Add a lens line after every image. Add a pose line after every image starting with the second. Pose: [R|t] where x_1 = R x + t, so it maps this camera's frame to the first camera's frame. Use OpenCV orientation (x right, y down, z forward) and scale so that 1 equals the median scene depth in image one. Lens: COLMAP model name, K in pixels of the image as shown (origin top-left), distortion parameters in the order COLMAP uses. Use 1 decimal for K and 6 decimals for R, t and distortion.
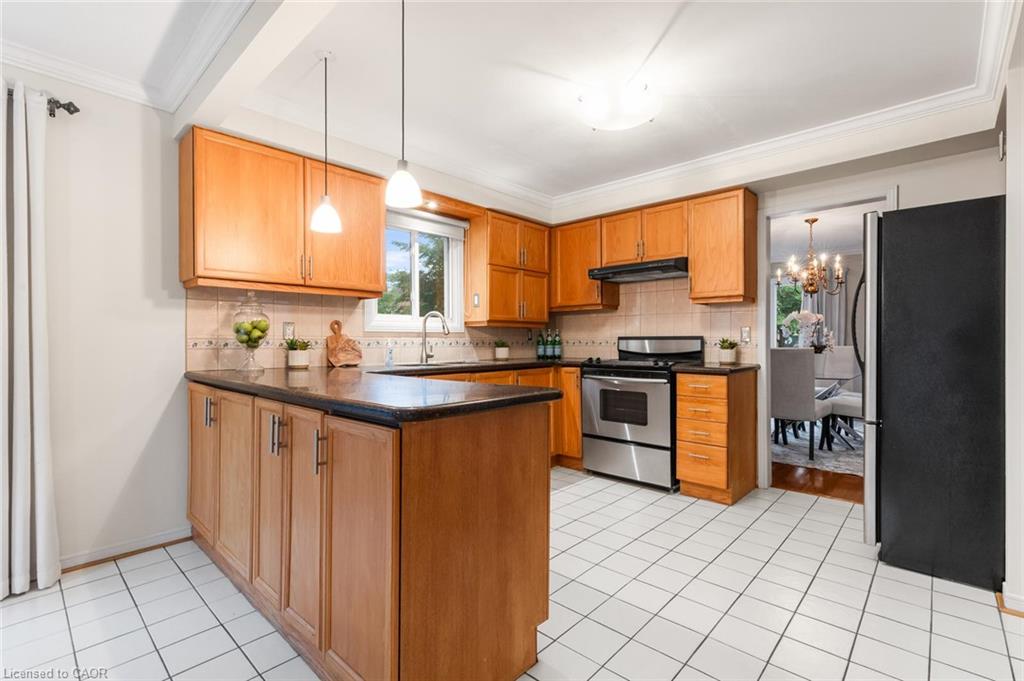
lens RADIAL K [[463.8, 0, 506.6], [0, 463.8, 341.2], [0, 0, 1]] dist [0.001211, 0.000115]
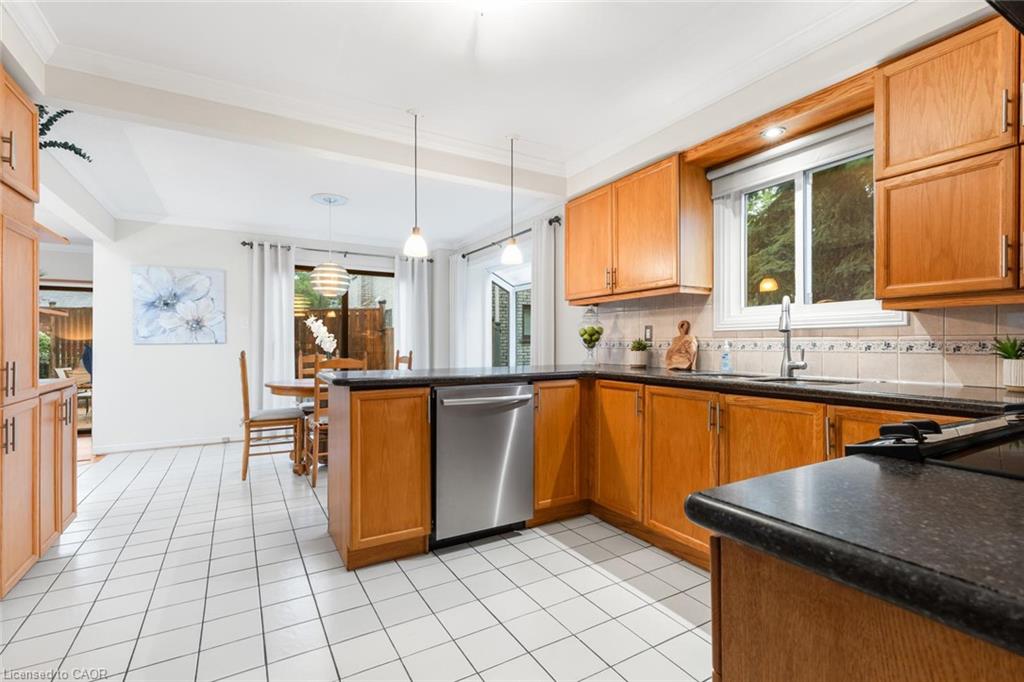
lens RADIAL K [[463.8, 0, 506.6], [0, 463.8, 341.7], [0, 0, 1]] dist [0.001211, 0.000115]
pose [[-0.290199, -0.003867, -0.956958, 0.541441], [-0.001897, 0.999992, -0.003465, 0.001518], [0.956964, 0.000810, -0.290204, 0.790568]]
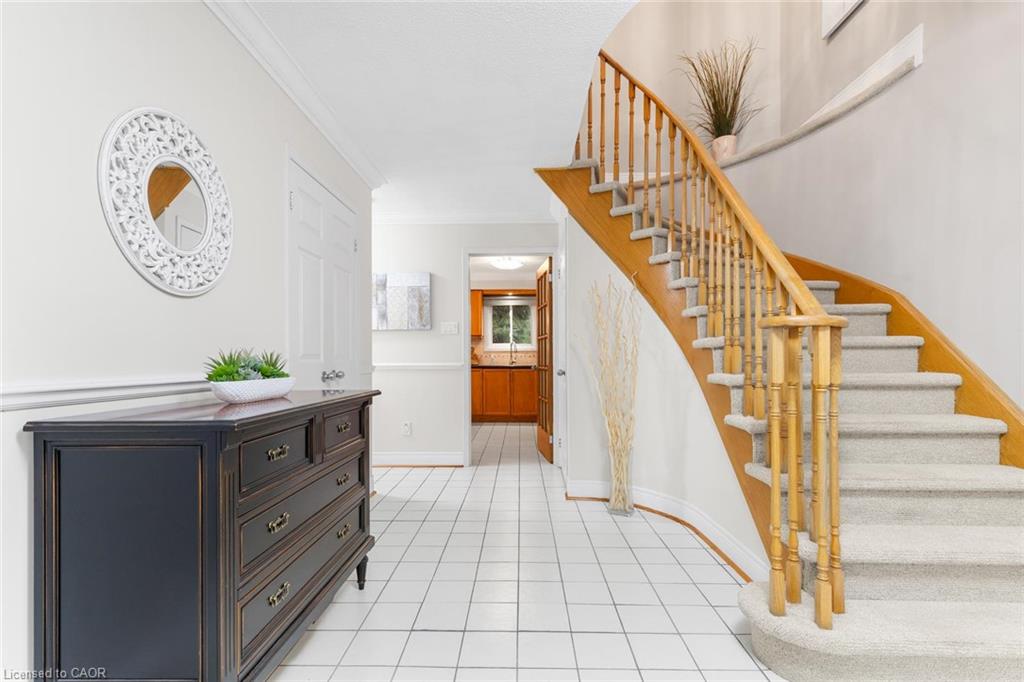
lens RADIAL K [[470.7, 0, 509.9], [0, 470.7, 359.5], [0, 0, 1]] dist [0.002280, 0.000834]
pose [[0.664770, 0.000213, -0.747048, 1.444784], [0.002308, 0.999995, 0.002339, 0.015223], [0.747044, -0.003279, 0.664766, -0.474710]]
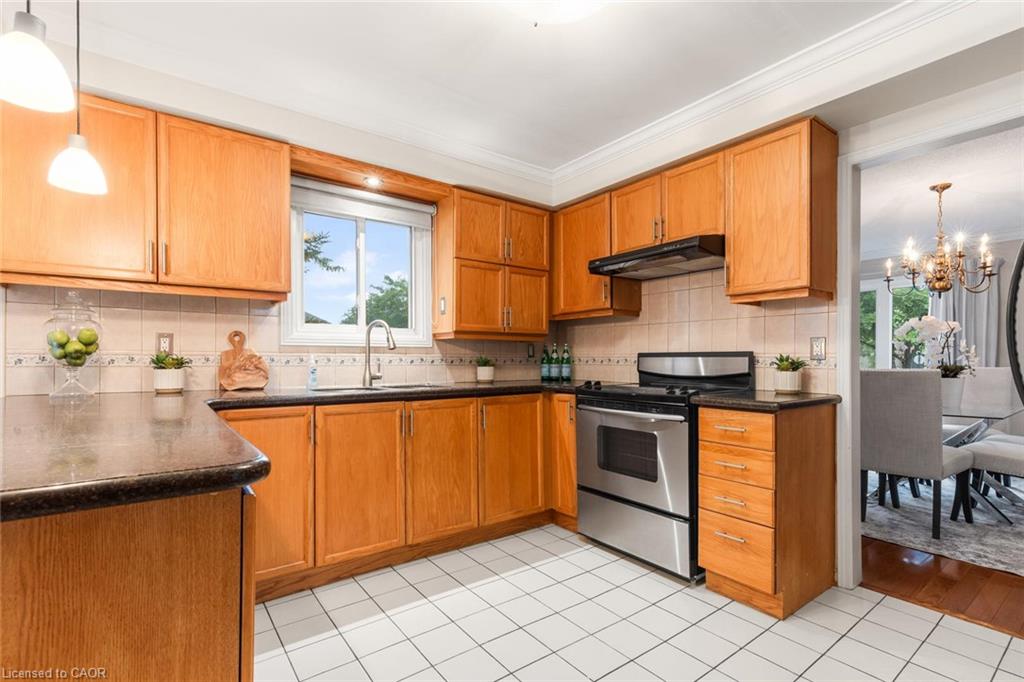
lens RADIAL K [[470.7, 0, 509.9], [0, 470.7, 359.5], [0, 0, 1]] dist [0.002280, 0.000834]
pose [[0.985199, 0.002798, -0.171390, 0.188362], [-0.002761, 0.999996, 0.000454, 0.001413], [0.171391, 0.000026, 0.985203, 0.253068]]
